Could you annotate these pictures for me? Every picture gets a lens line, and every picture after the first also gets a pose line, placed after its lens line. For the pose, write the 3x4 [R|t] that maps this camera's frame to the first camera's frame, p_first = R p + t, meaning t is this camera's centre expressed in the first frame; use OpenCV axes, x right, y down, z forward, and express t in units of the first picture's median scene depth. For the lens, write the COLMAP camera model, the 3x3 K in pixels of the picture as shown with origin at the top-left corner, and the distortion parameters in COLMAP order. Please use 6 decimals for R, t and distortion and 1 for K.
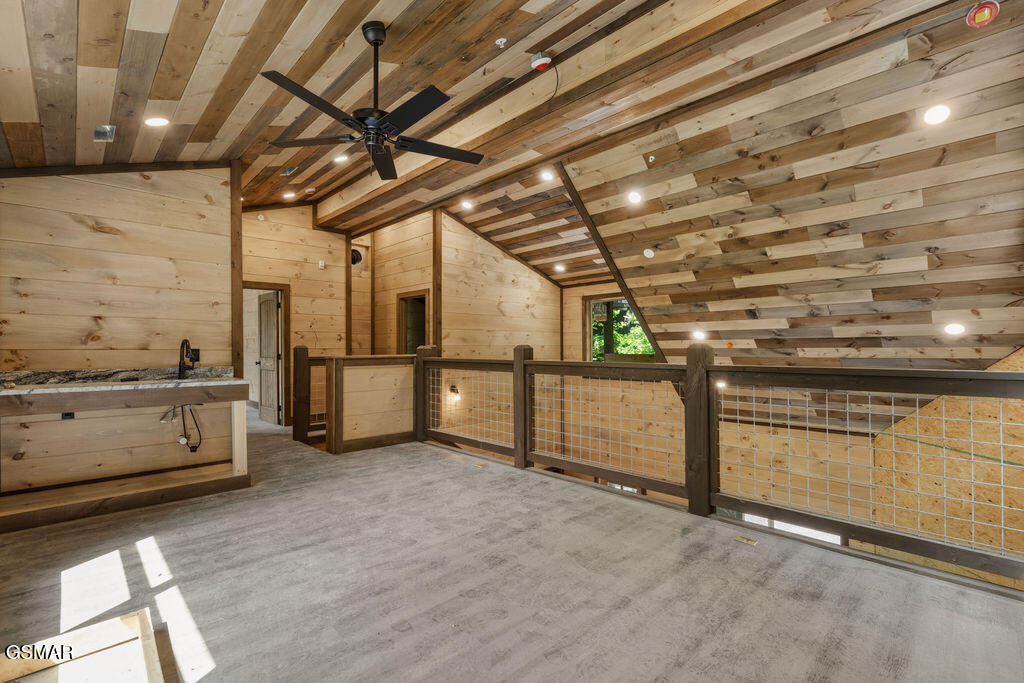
lens RADIAL K [[451.5, 0, 512.3], [0, 451.5, 349.4], [0, 0, 1]] dist [-0.007022, -0.000267]
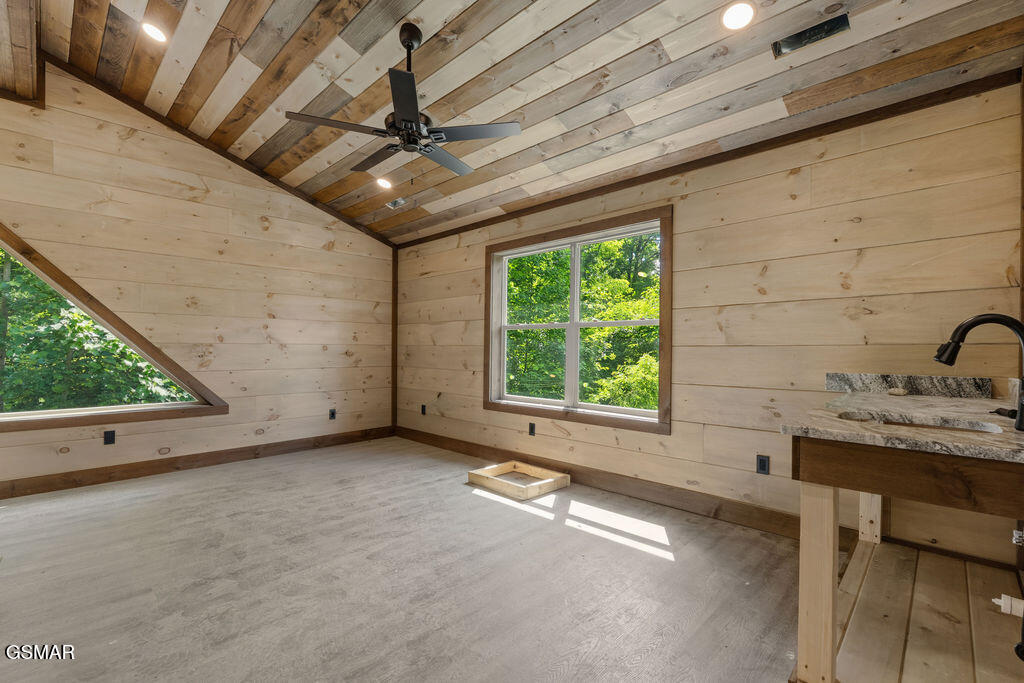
lens RADIAL K [[452.2, 0, 507.4], [0, 452.2, 343.6], [0, 0, 1]] dist [-0.004726, -0.000158]
pose [[-0.999825, 0.000533, -0.018723, -0.533823], [0.000685, 0.999967, -0.008099, 0.006222], [0.018718, -0.008110, -0.999792, 2.137054]]
